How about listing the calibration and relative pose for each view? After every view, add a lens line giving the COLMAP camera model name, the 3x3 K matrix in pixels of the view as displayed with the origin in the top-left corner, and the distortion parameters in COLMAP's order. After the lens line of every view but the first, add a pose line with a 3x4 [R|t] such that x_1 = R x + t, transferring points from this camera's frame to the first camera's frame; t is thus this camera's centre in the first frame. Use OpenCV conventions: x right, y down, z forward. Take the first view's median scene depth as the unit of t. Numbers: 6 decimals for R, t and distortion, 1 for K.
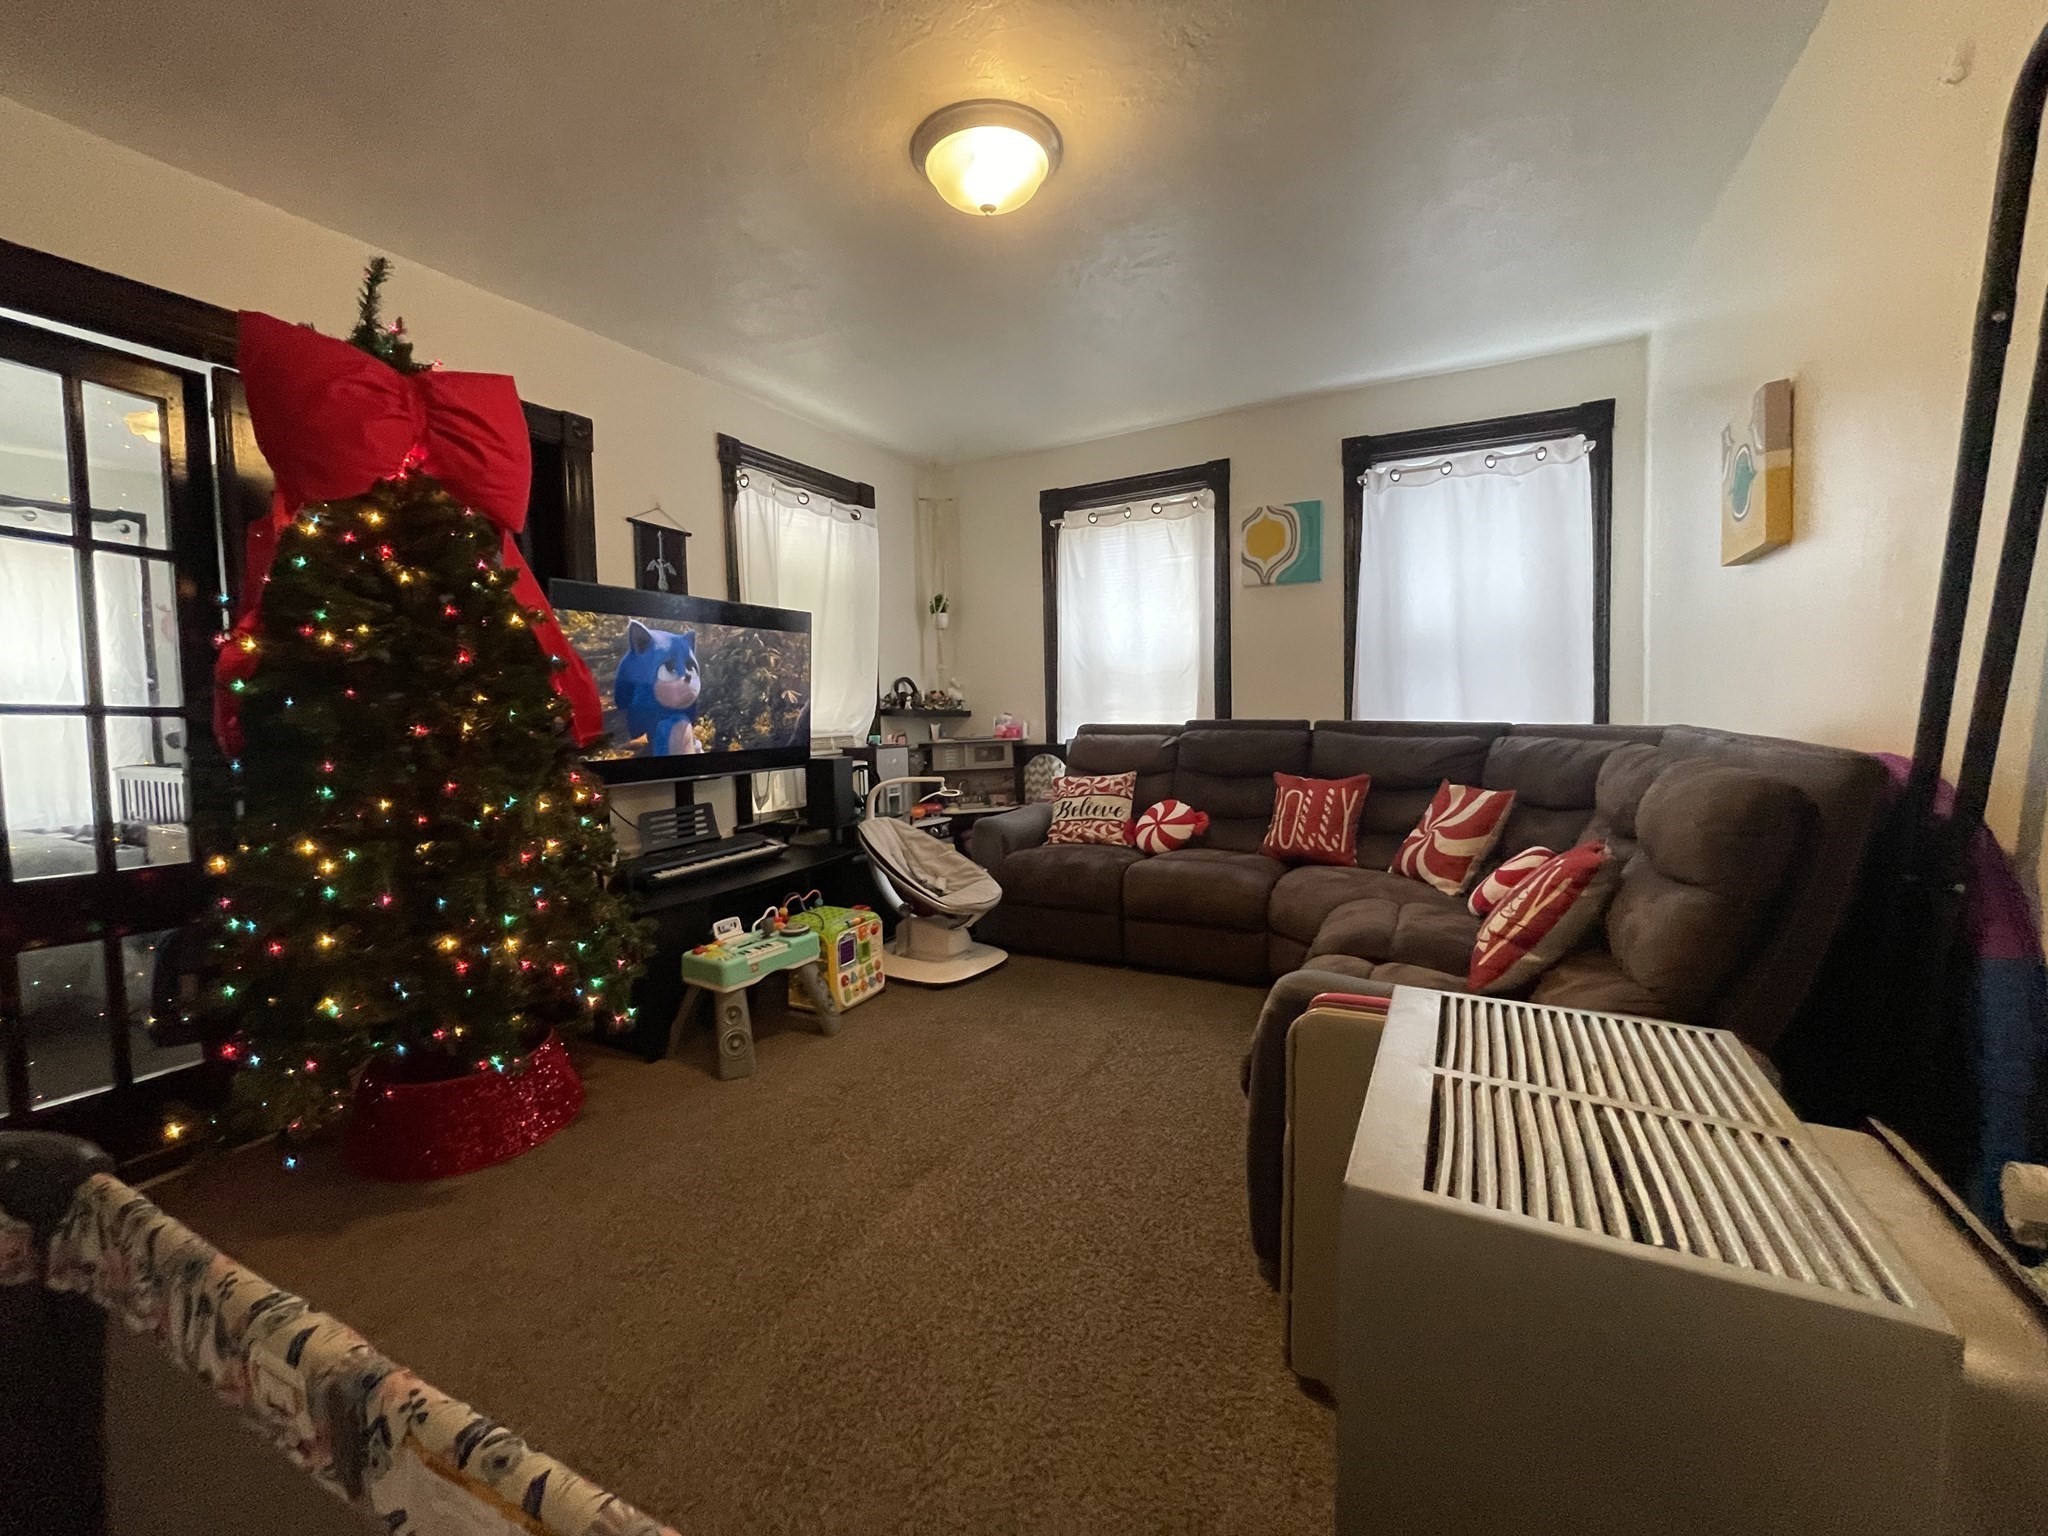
lens RADIAL K [[821.5, 0, 1024.0], [0, 821.5, 768.0], [0, 0, 1]] dist [-0.005262, 0.000215]
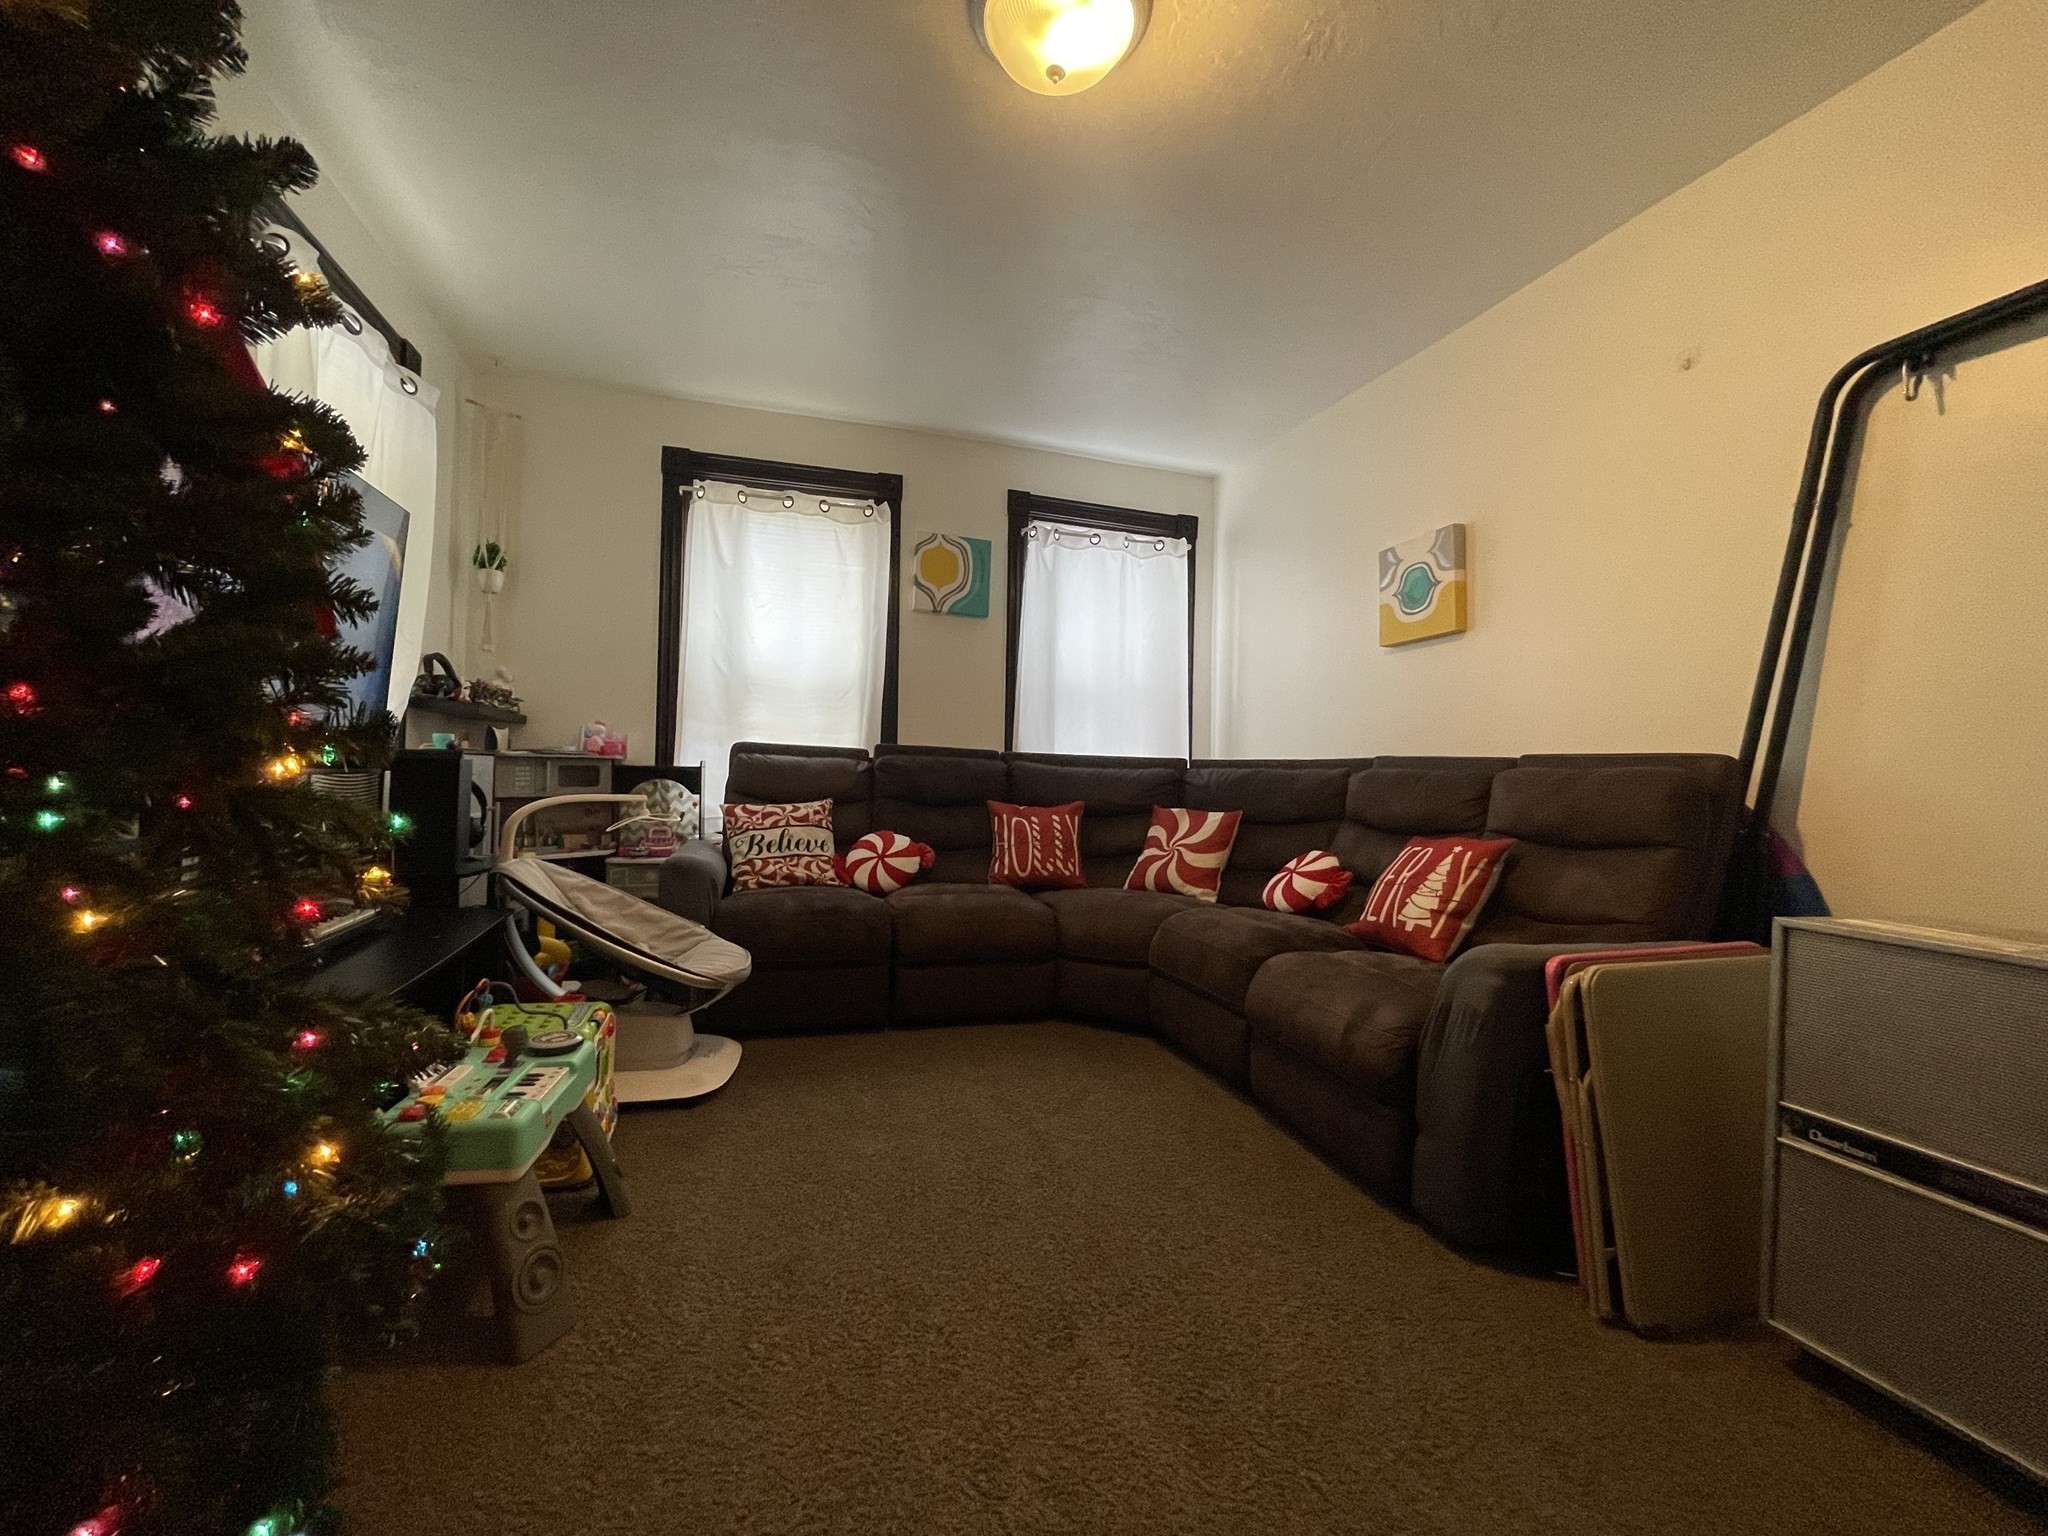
lens RADIAL K [[825.4, 0, 1024.0], [0, 825.4, 768.0], [0, 0, 1]] dist [0.009783, -0.000046]
pose [[0.708787, 0.050102, 0.703642, -0.337043], [0.004348, 0.997145, -0.075380, 0.038743], [-0.705410, 0.056488, 0.706545, 0.260697]]
